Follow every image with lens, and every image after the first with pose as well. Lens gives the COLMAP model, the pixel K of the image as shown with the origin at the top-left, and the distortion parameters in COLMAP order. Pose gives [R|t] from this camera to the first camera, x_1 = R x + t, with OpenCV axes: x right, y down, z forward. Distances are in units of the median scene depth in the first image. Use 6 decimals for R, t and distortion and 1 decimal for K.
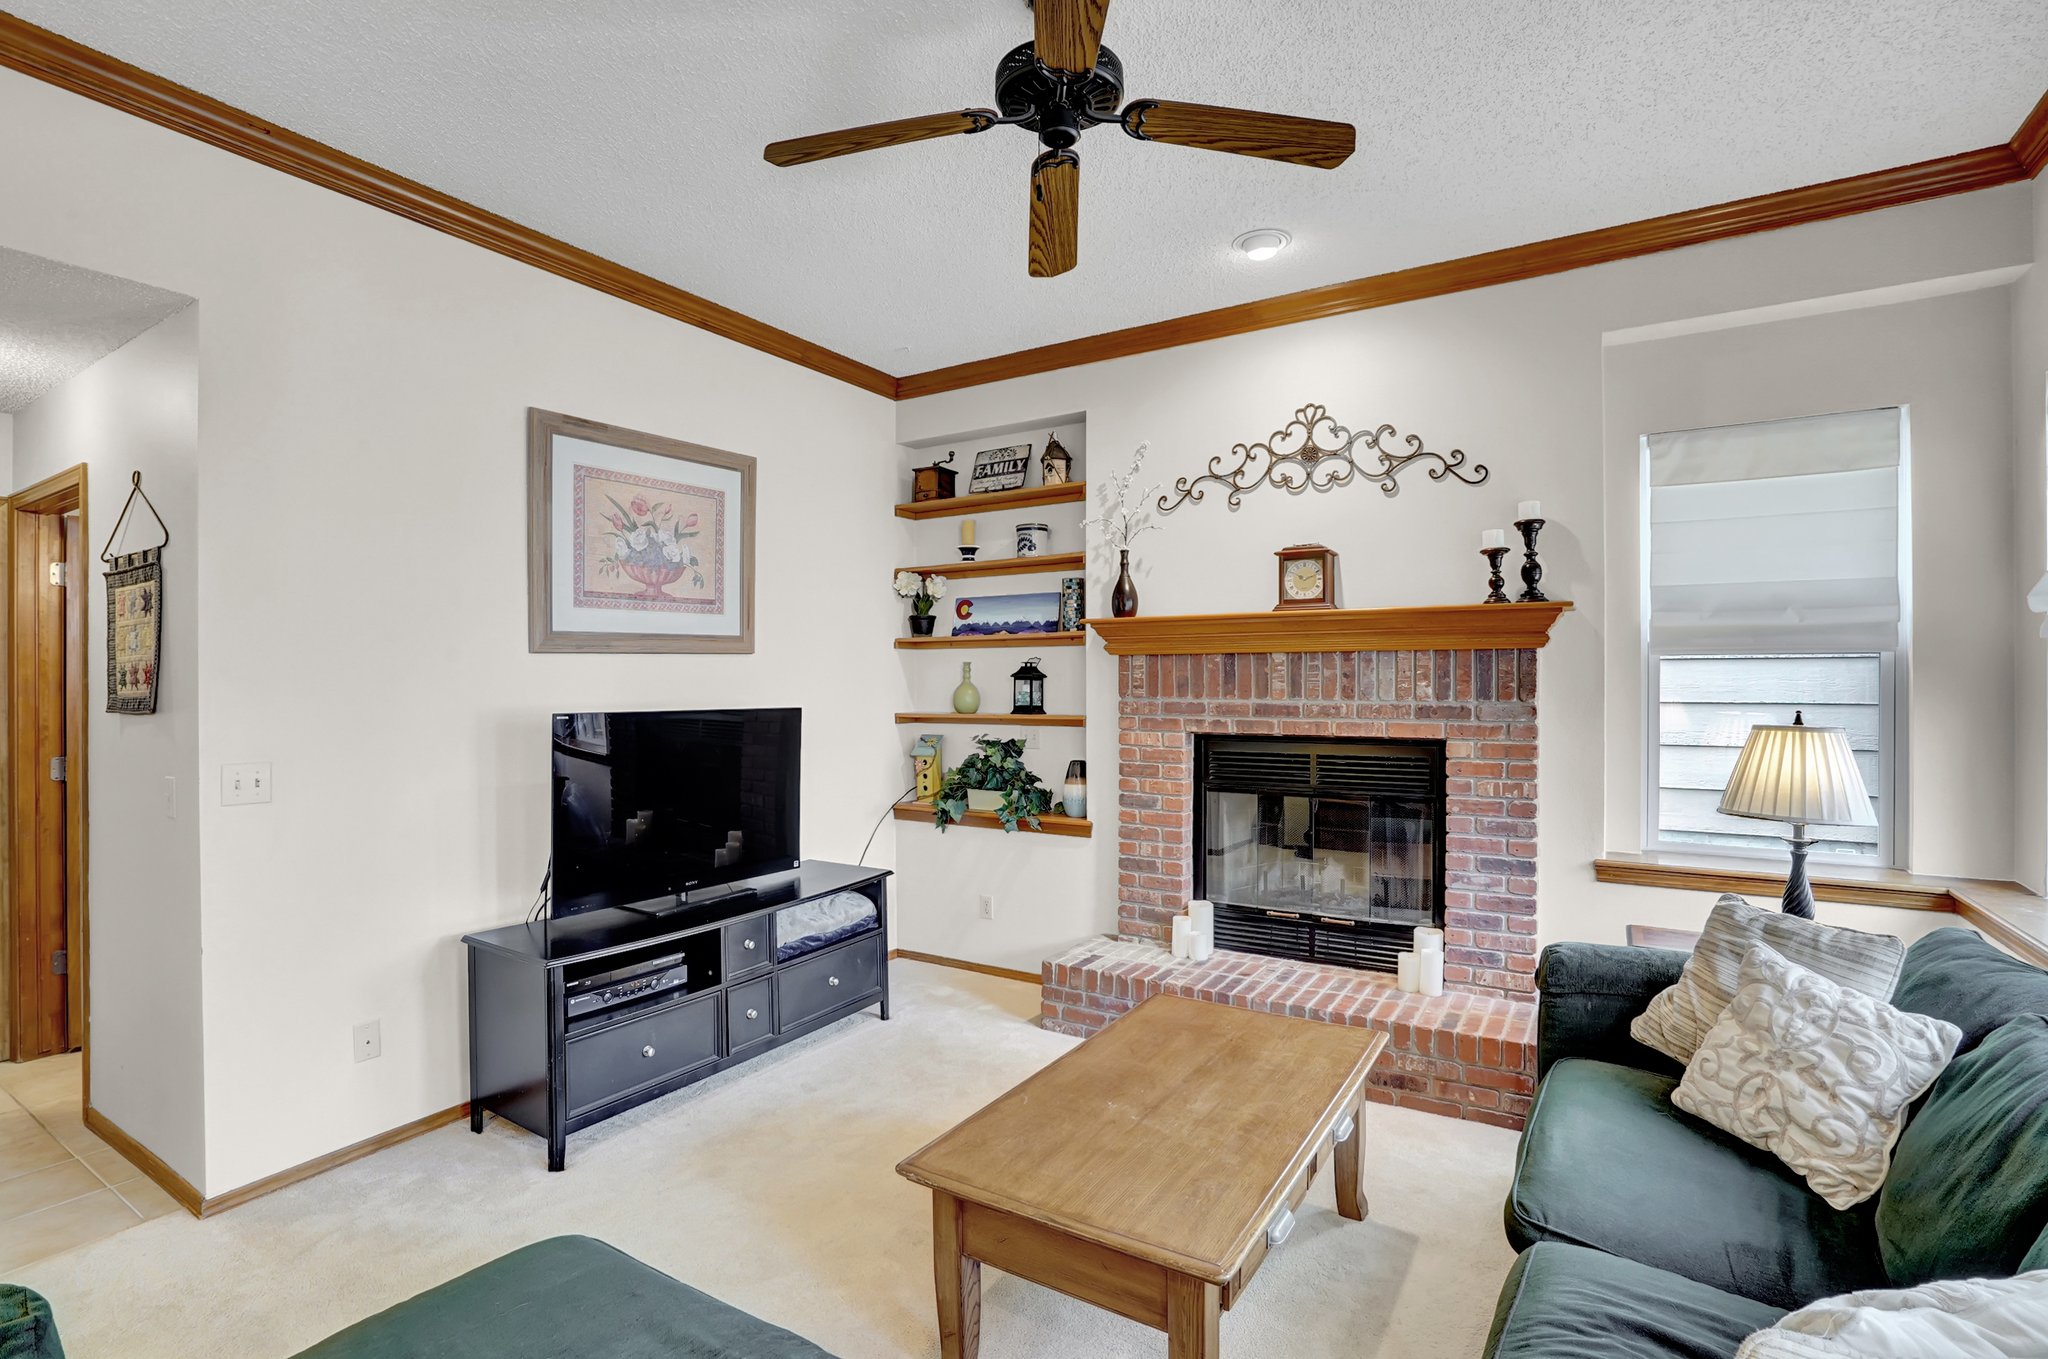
lens RADIAL K [[982.1, 0, 1022.3], [0, 982.1, 681.2], [0, 0, 1]] dist [-0.043039, 0.010454]
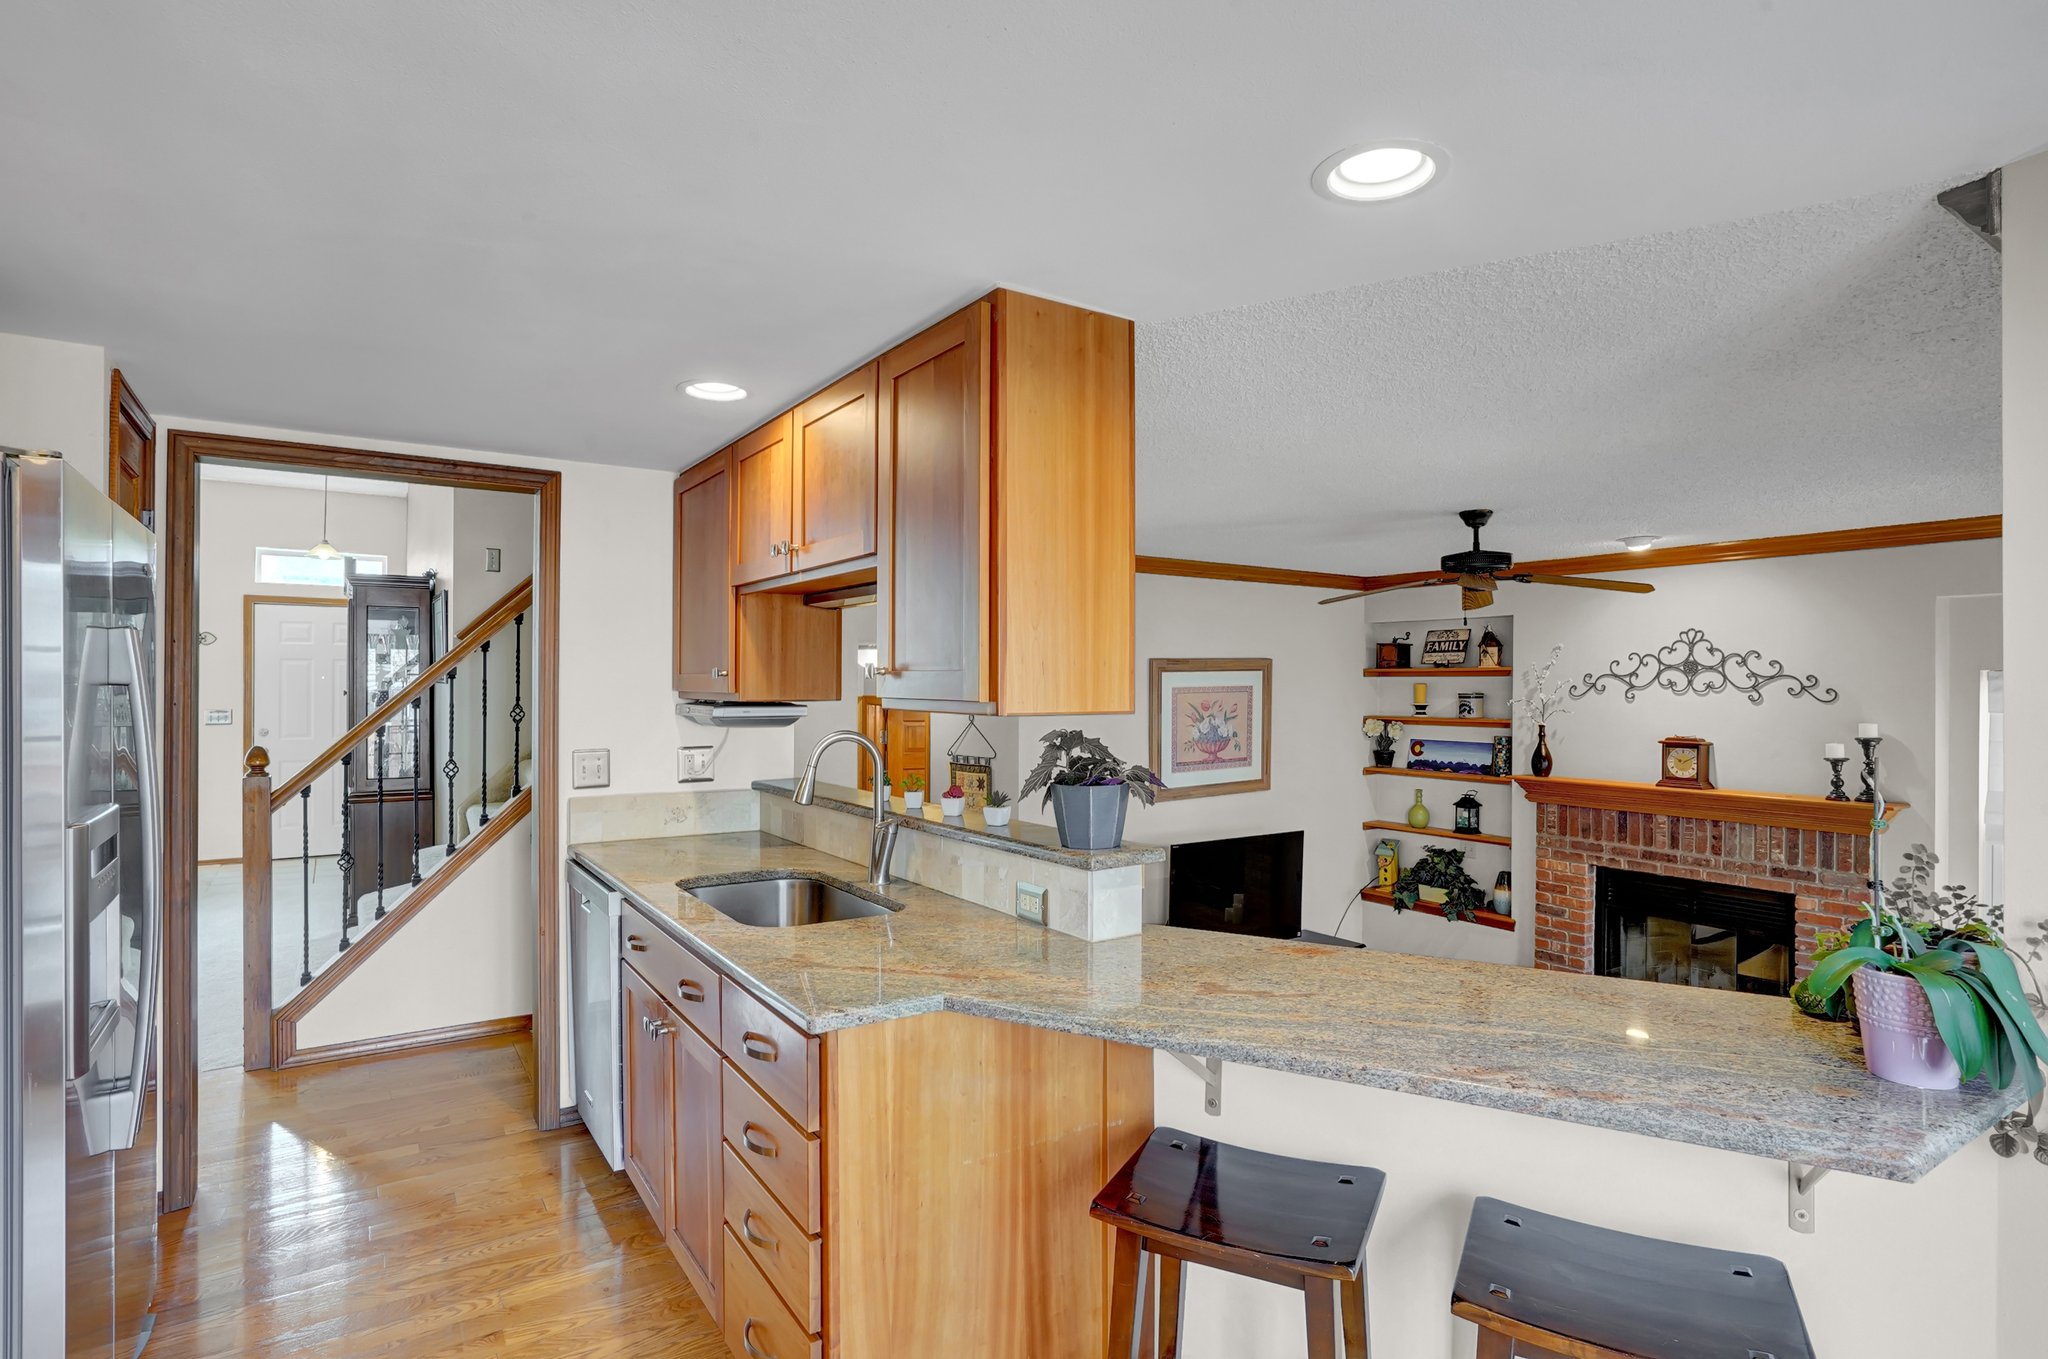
lens RADIAL K [[1040.0, 0, 1043.7], [0, 1040.0, 674.1], [0, 0, 1]] dist [-0.020903, 0.008177]
pose [[0.921779, 0.005708, -0.387673, 0.024477], [-0.008298, 0.999953, -0.005007, -0.200347], [0.387627, 0.007832, 0.921783, -0.626558]]
